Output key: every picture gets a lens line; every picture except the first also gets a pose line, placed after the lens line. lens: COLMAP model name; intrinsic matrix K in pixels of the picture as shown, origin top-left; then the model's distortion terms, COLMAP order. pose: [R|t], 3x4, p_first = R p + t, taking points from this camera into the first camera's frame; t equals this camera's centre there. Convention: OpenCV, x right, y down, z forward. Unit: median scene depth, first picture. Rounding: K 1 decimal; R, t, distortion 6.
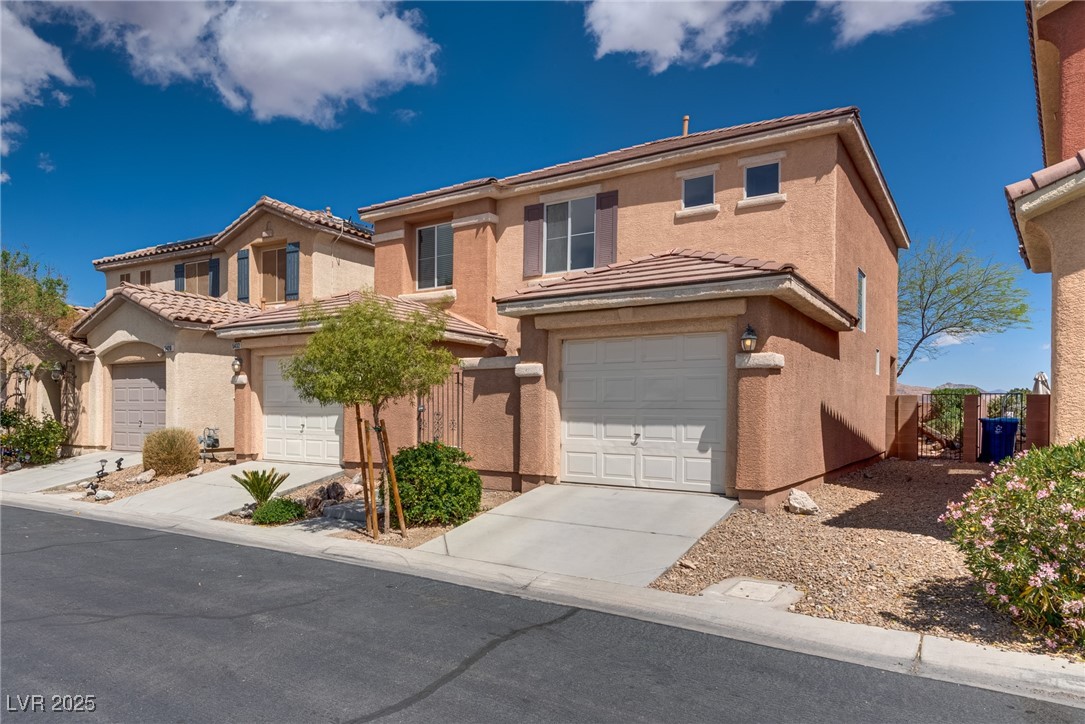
lens RADIAL K [[678.8, 0, 540.7], [0, 678.8, 404.6], [0, 0, 1]] dist [0.032430, -0.001631]
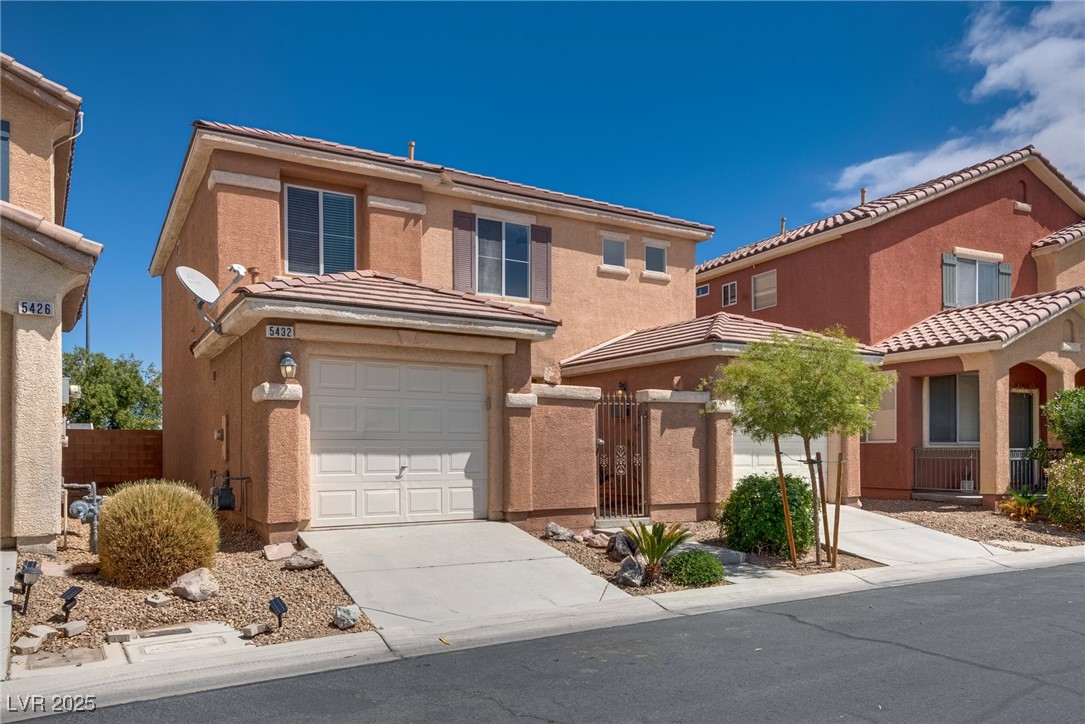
lens RADIAL K [[660.9, 0, 543.1], [0, 660.9, 444.4], [0, 0, 1]] dist [0.046615, -0.032523]
pose [[0.517620, -0.006357, 0.855587, -0.746103], [-0.007543, 0.999900, 0.011993, -0.000733], [-0.855578, -0.012661, 0.517520, 0.485706]]
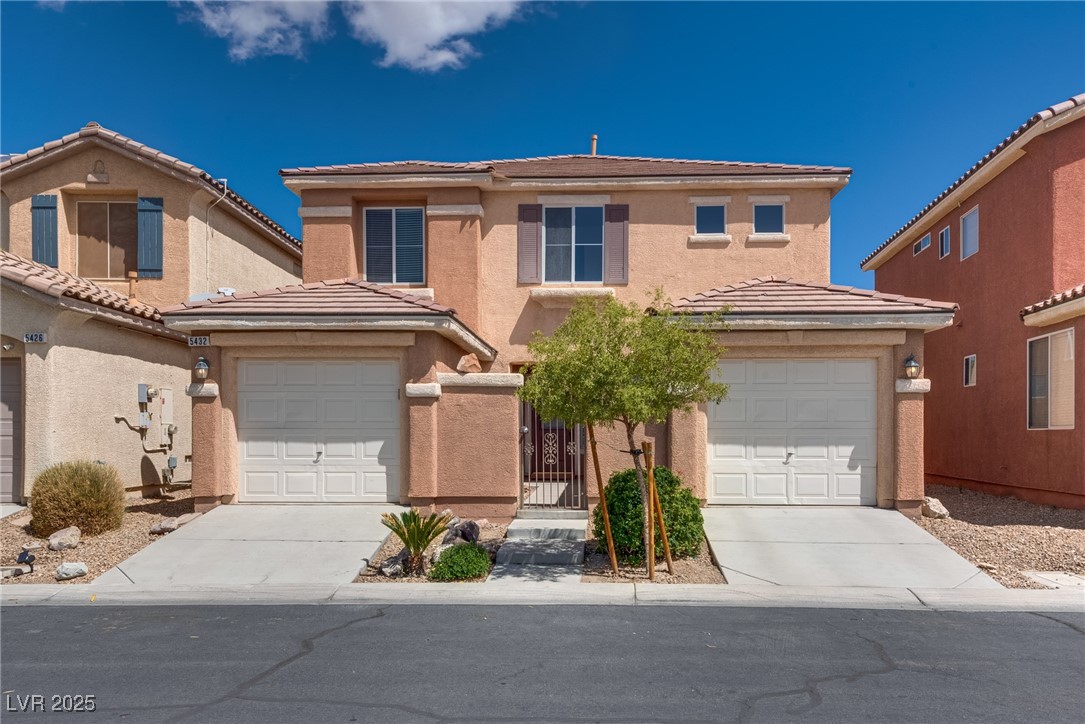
lens RADIAL K [[675.7, 0, 611.9], [0, 675.7, 436.0], [0, 0, 1]] dist [0.036717, -0.017461]
pose [[0.859022, -0.012111, 0.511795, -0.408170], [0.000624, 0.999744, 0.022611, -0.004488], [-0.511937, -0.019104, 0.858810, 0.167511]]
